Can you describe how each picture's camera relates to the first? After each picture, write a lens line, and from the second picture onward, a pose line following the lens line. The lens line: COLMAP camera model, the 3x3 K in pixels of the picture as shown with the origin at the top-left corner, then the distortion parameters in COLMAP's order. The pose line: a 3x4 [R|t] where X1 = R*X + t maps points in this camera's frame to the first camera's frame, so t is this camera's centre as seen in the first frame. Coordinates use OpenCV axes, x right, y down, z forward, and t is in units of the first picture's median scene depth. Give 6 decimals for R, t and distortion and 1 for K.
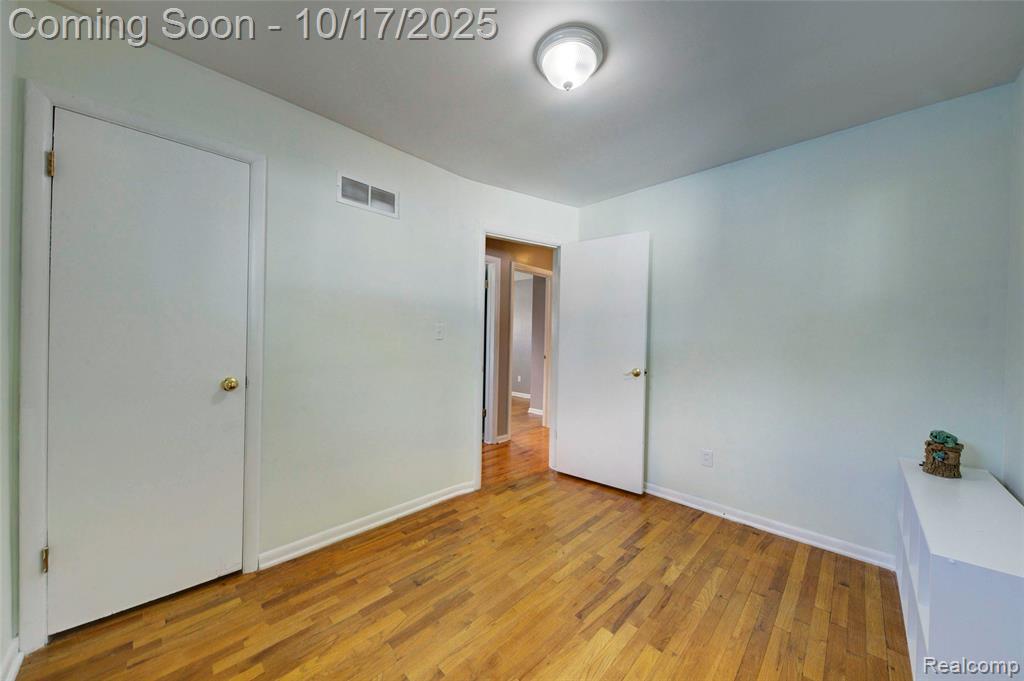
lens RADIAL K [[352.1, 0, 519.5], [0, 352.1, 343.7], [0, 0, 1]] dist [0.006560, -0.005319]
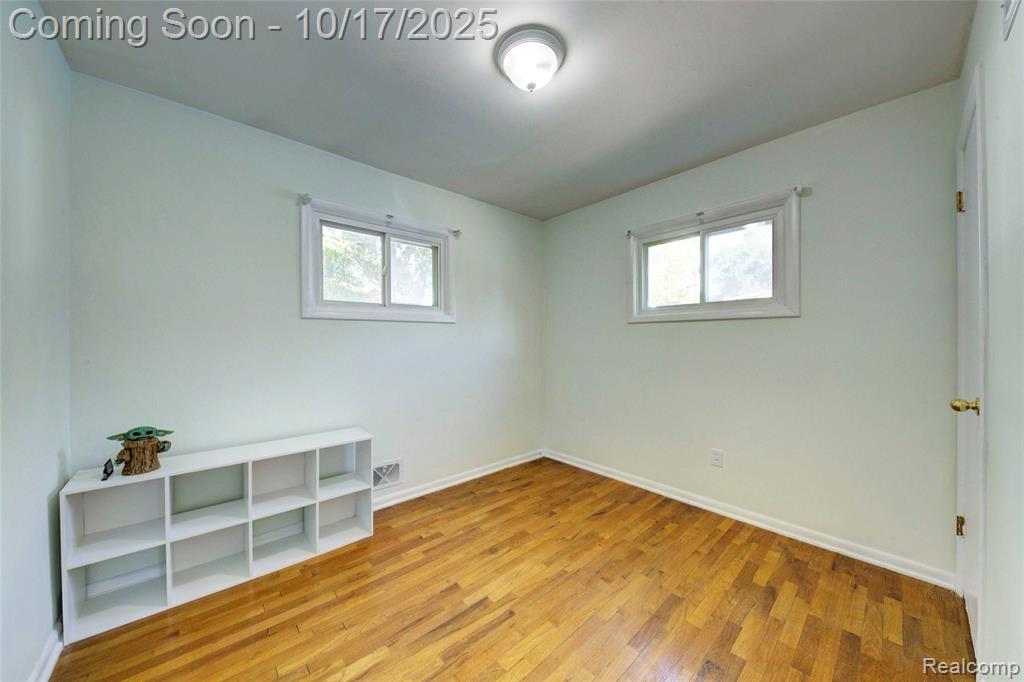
lens RADIAL K [[352.1, 0, 516.7], [0, 352.1, 341.2], [0, 0, 1]] dist [0.006560, -0.005319]
pose [[-0.996756, -0.014143, 0.079229, 0.074620], [-0.012851, 0.999776, 0.016794, -0.020482], [-0.079449, 0.015721, -0.996715, 1.736328]]
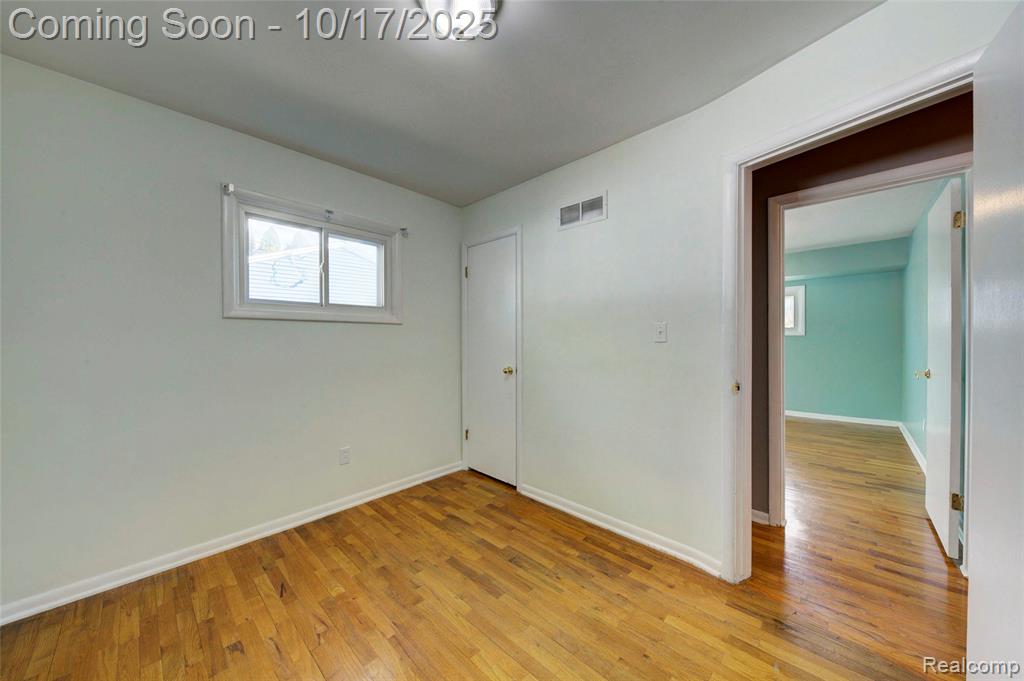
lens RADIAL K [[352.1, 0, 506.8], [0, 352.1, 340.7], [0, 0, 1]] dist [0.006560, -0.005319]
pose [[-0.012942, -0.011518, -0.999850, 0.822647], [-0.008060, 0.999902, -0.011414, -0.005042], [0.999884, 0.007911, -0.013034, 0.970337]]
